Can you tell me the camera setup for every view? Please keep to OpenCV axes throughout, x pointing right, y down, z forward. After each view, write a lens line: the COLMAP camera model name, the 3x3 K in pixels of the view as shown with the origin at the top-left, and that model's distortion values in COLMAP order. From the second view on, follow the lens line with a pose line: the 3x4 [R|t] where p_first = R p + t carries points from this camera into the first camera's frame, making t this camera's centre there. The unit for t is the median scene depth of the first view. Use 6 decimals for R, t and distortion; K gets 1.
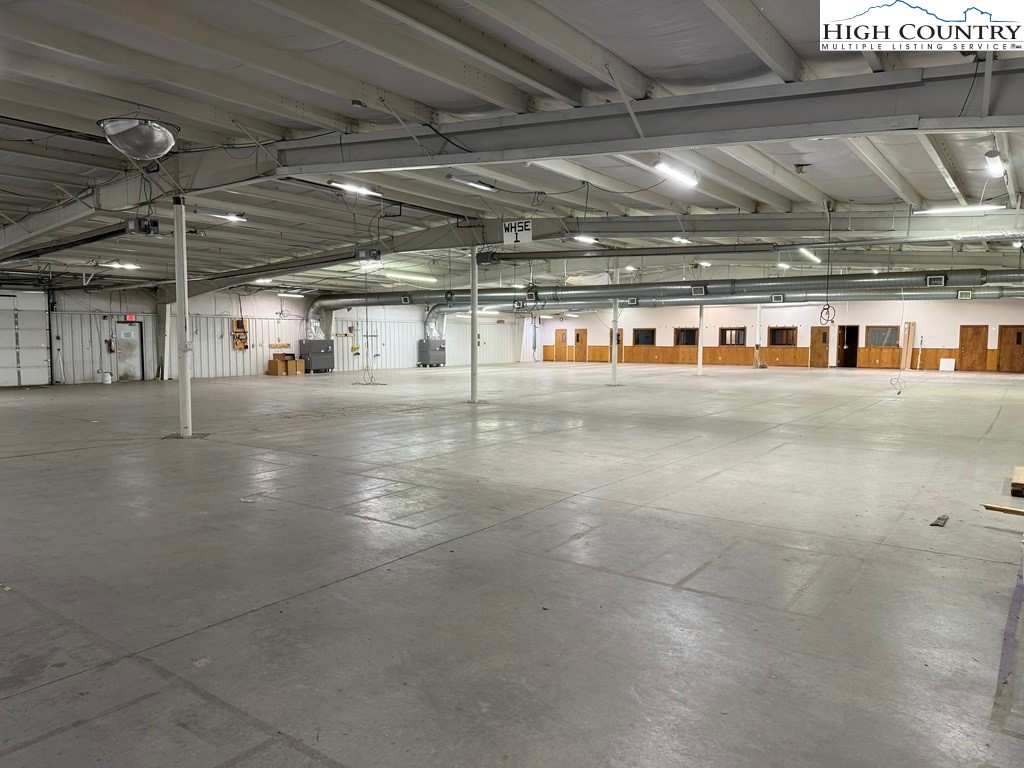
lens RADIAL K [[715.2, 0, 509.4], [0, 715.2, 392.0], [0, 0, 1]] dist [0.075152, -0.098695]
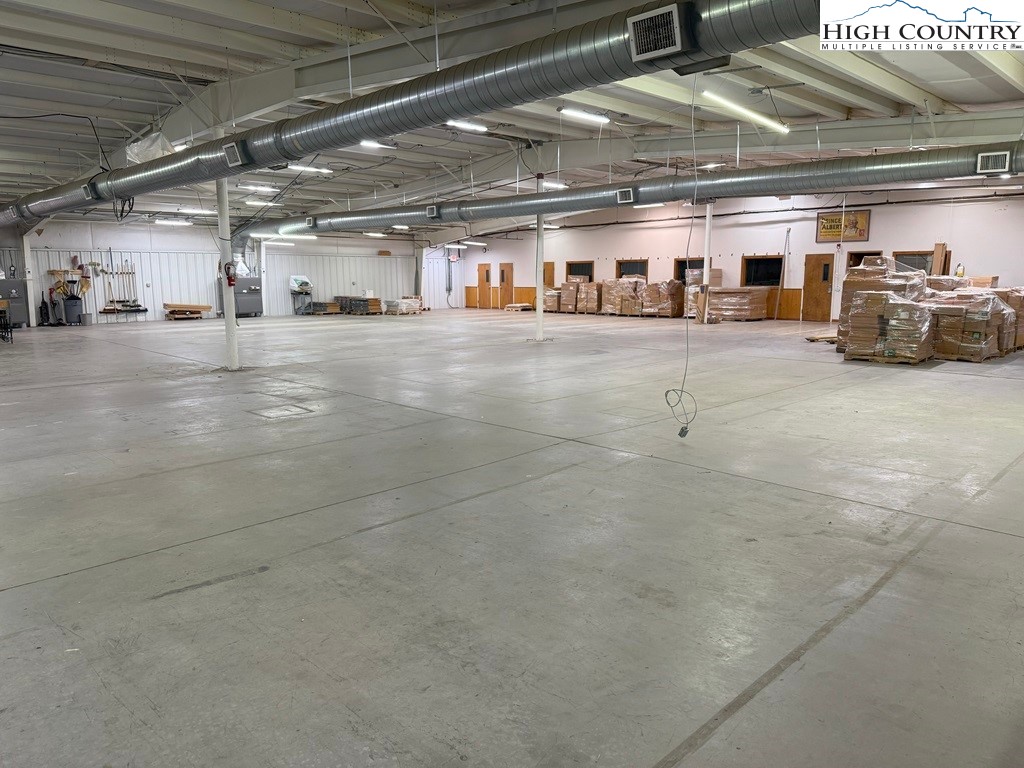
lens RADIAL K [[715.2, 0, 504.0], [0, 715.2, 376.8], [0, 0, 1]] dist [0.075152, -0.098695]
pose [[0.986112, 0.016605, -0.165252, 0.870091], [-0.006759, 0.998178, 0.059966, -0.071575], [0.165947, -0.058016, 0.984427, 1.146887]]
